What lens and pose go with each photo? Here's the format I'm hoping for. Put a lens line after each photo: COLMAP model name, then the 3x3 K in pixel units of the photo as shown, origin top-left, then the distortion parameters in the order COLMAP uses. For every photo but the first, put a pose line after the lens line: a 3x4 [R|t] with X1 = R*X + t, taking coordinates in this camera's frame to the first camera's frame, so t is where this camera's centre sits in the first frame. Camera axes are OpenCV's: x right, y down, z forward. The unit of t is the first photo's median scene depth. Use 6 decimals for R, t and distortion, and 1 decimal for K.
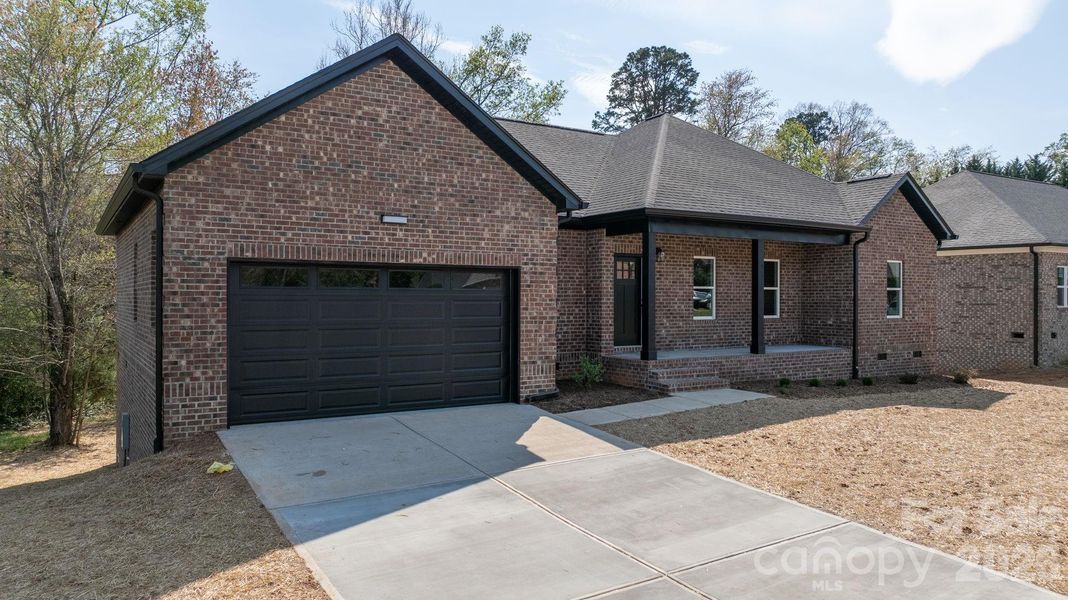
lens RADIAL K [[748.2, 0, 534.4], [0, 748.2, 297.2], [0, 0, 1]] dist [-0.015550, -0.008680]
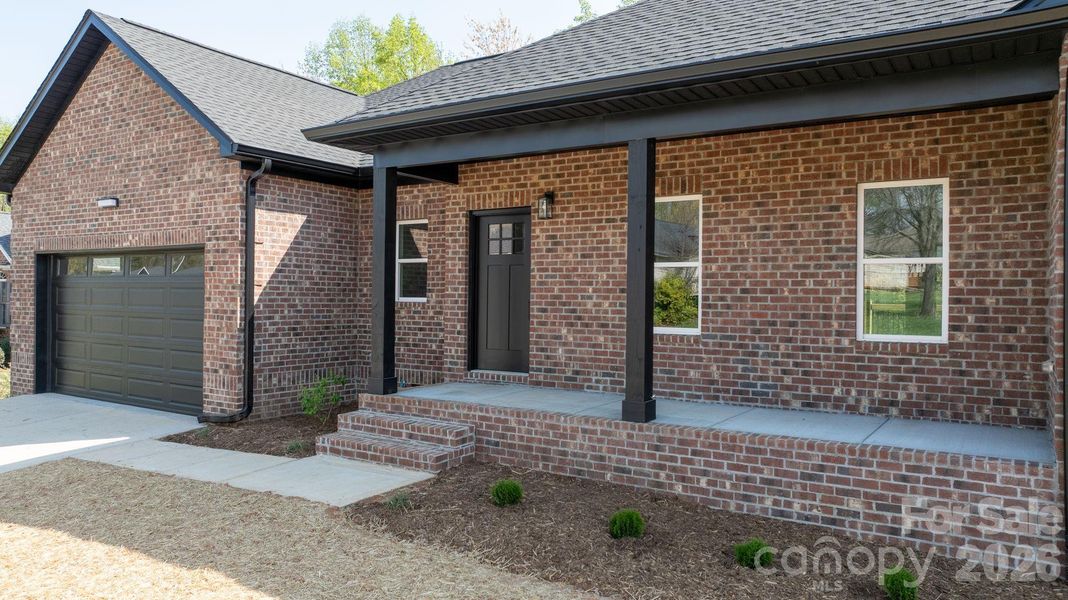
lens RADIAL K [[748.2, 0, 538.0], [0, 748.2, 297.0], [0, 0, 1]] dist [-0.015550, -0.008680]
pose [[0.424527, -0.000720, -0.905415, 0.814569], [-0.011422, 0.999916, -0.006151, 0.014581], [0.905343, 0.012953, 0.424483, 0.980655]]
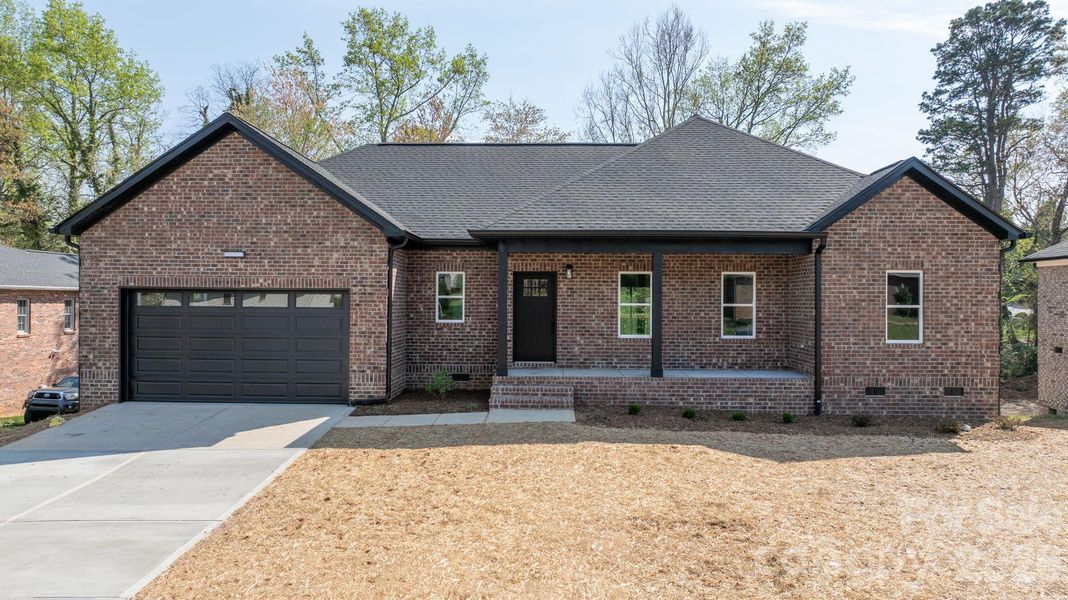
lens RADIAL K [[748.2, 0, 535.8], [0, 748.2, 299.8], [0, 0, 1]] dist [-0.015550, -0.008680]
pose [[0.832921, 0.001212, -0.553391, 0.865384], [-0.003888, 0.999986, -0.003662, -0.019792], [0.553378, 0.005202, 0.832914, 0.187439]]
